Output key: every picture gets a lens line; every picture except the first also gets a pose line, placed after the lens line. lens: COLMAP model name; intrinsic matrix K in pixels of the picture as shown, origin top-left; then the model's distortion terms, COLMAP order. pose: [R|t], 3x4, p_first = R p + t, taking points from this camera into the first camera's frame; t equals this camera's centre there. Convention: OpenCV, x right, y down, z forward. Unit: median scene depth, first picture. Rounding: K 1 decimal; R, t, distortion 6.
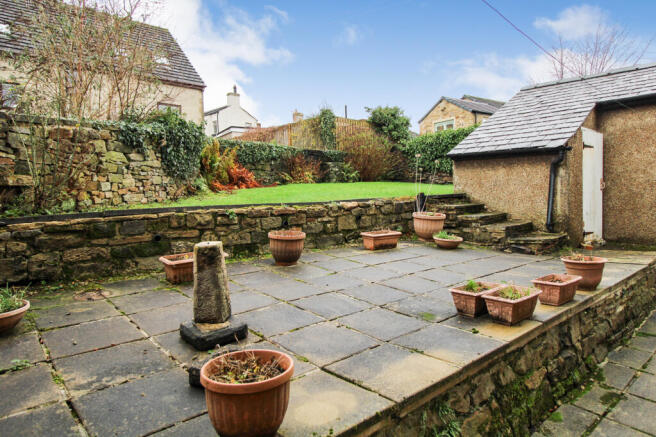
lens RADIAL K [[406.1, 0, 328.0], [0, 406.1, 218.5], [0, 0, 1]] dist [-0.000478, -0.000982]
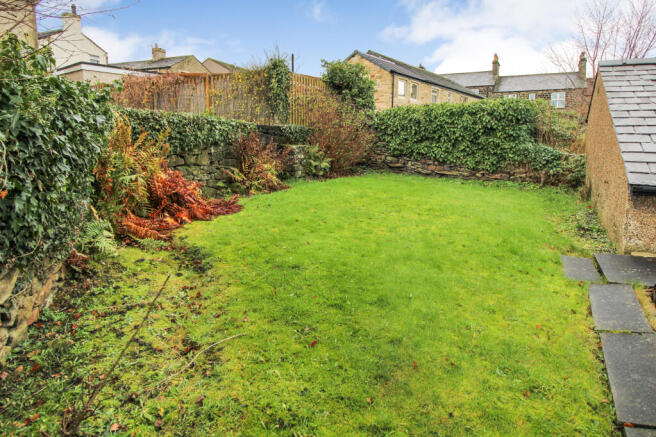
lens RADIAL K [[402.8, 0, 331.4], [0, 402.8, 205.3], [0, 0, 1]] dist [0.001165, -0.000040]
pose [[0.940828, -0.023351, 0.338079, -0.145497], [-0.009127, 0.995515, 0.094160, -0.097795], [-0.338762, -0.091674, 0.936395, 0.349837]]
